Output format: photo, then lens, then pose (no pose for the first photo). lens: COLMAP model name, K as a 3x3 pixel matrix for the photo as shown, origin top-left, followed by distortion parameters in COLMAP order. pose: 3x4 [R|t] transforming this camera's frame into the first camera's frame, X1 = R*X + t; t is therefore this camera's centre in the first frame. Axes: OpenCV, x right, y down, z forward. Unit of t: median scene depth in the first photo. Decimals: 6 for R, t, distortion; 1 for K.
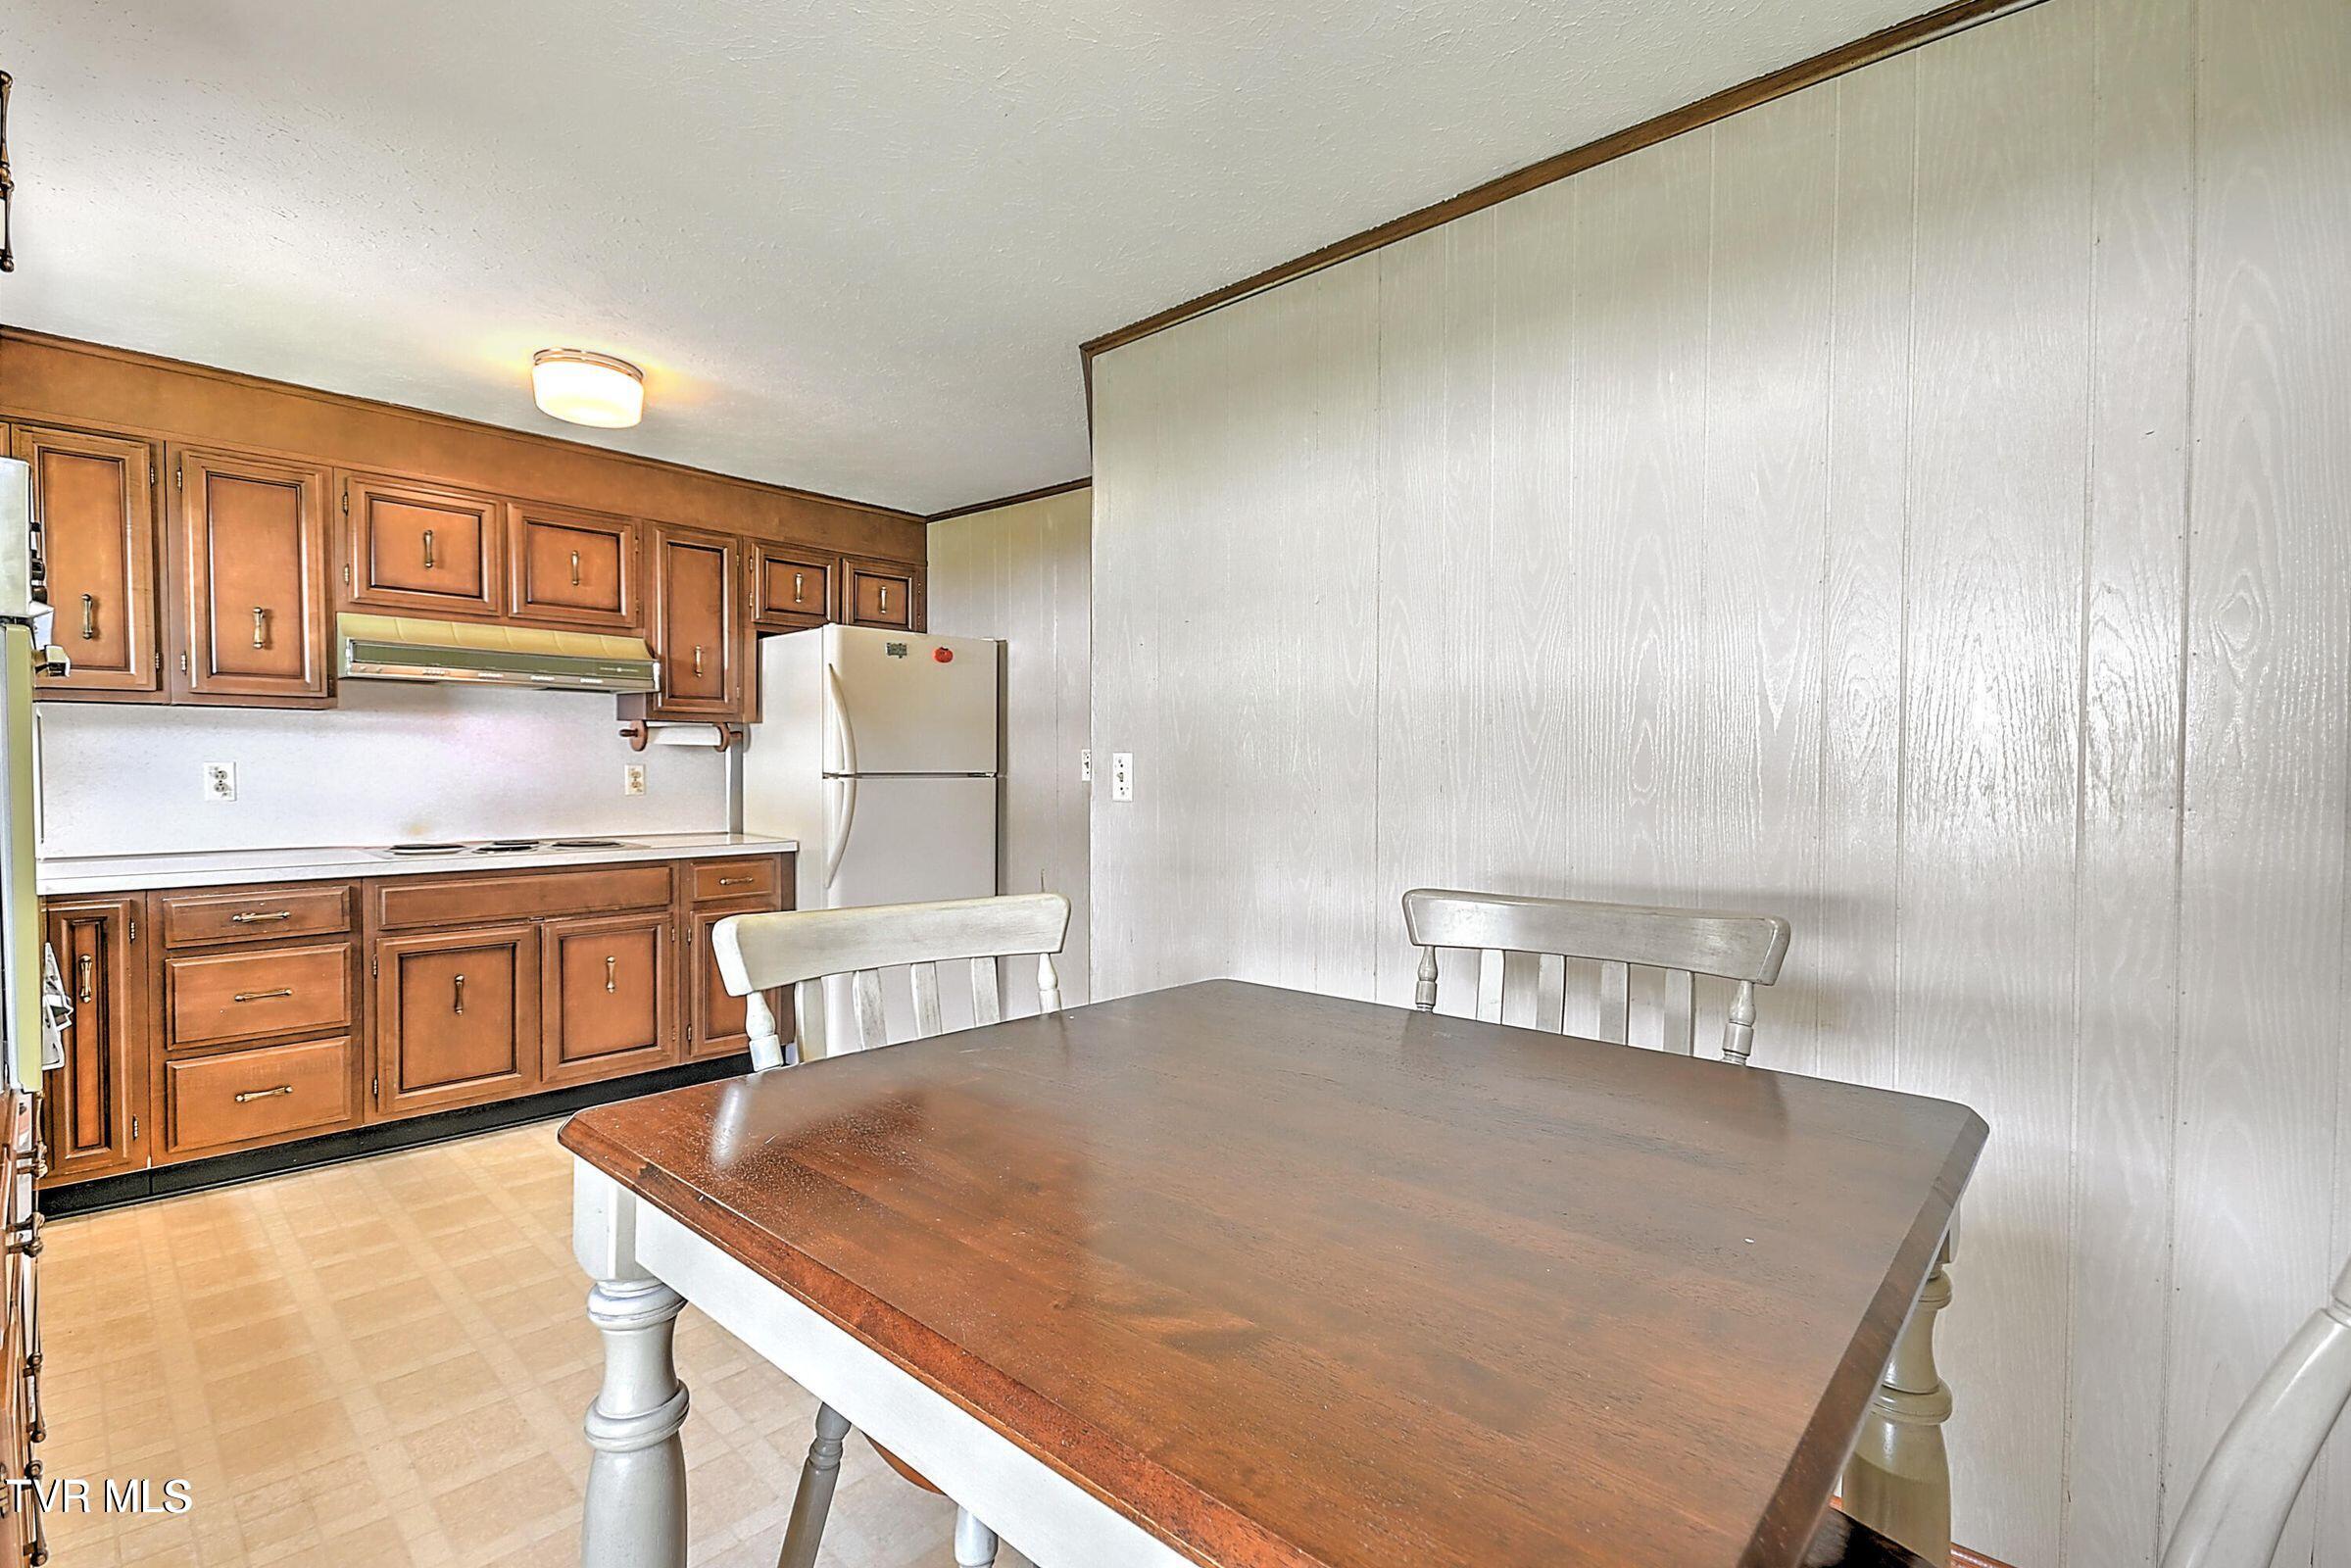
lens RADIAL K [[1036.6, 0, 1175.5], [0, 1036.6, 784.0], [0, 0, 1]] dist [0.016015, 0.000410]
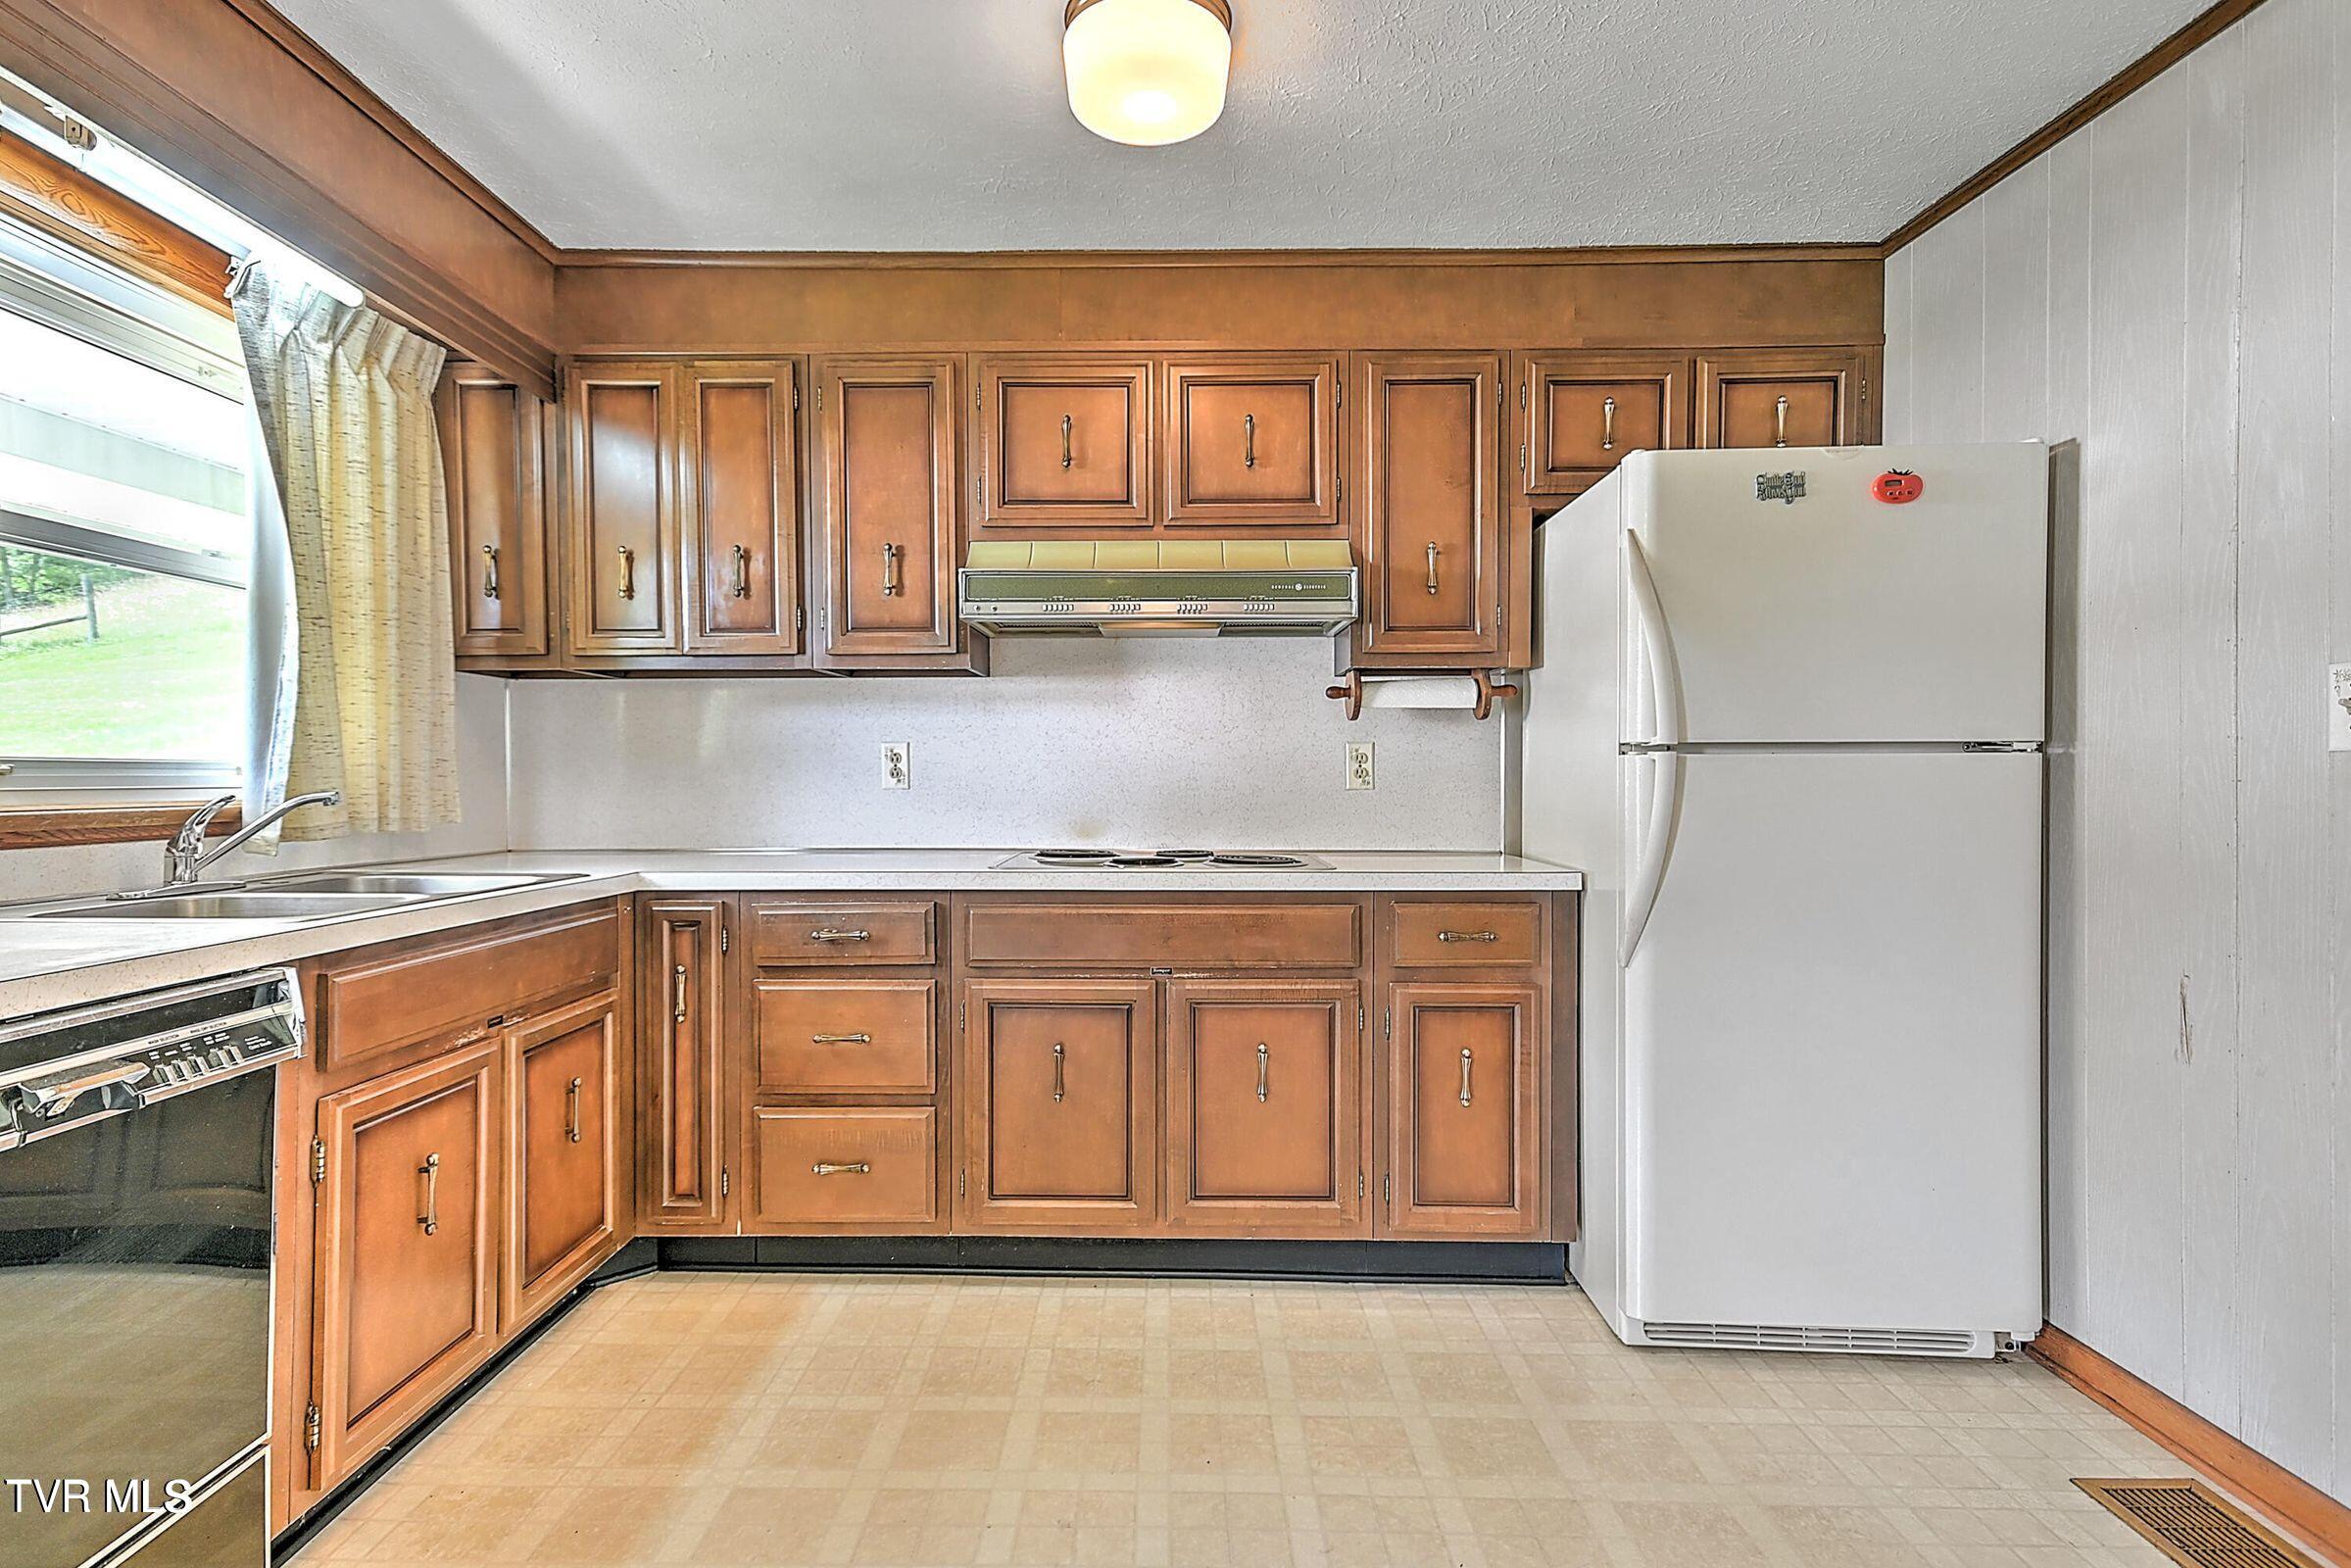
lens RADIAL K [[1161.9, 0, 1175.5], [0, 1161.9, 784.0], [0, 0, 1]] dist [0.024609, 0.001424]
pose [[0.669844, -0.003746, -0.742492, -0.063495], [-0.007531, 0.999902, -0.011838, 0.020562], [0.742464, 0.013521, 0.669750, 0.511688]]
